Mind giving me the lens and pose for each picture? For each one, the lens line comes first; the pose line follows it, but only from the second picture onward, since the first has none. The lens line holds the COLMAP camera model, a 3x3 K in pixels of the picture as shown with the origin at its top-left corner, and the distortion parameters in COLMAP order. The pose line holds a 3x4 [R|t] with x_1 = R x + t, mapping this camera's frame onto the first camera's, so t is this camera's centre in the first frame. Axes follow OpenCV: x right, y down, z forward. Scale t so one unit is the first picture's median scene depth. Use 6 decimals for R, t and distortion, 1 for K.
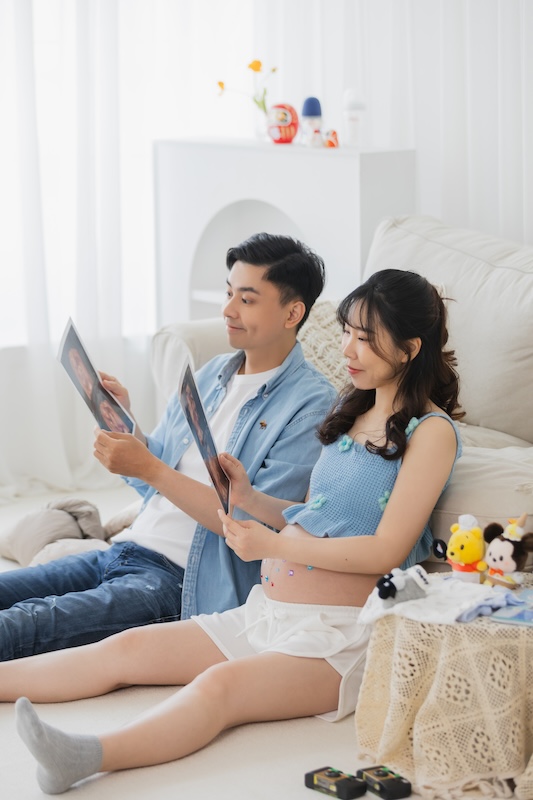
lens RADIAL K [[2069.2, 0, 266.5], [0, 2069.2, 400.0], [0, 0, 1]] dist [0.107821, 0.904605]
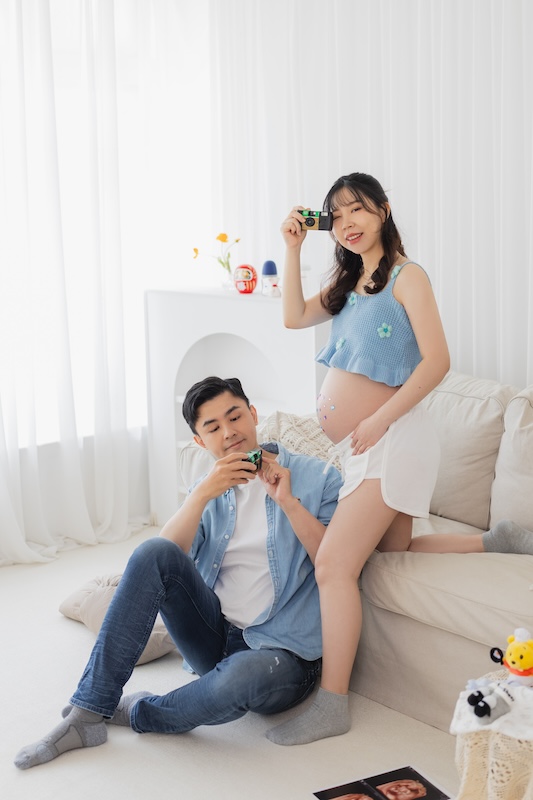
lens RADIAL K [[1124.2, 0, 266.5], [0, 1124.2, 400.0], [0, 0, 1]] dist [-0.099611, -0.025989]
pose [[0.986471, -0.033193, 0.160538, -0.121162], [0.031276, 0.999406, 0.014454, -0.074344], [-0.160922, -0.009238, 0.986924, 0.300527]]
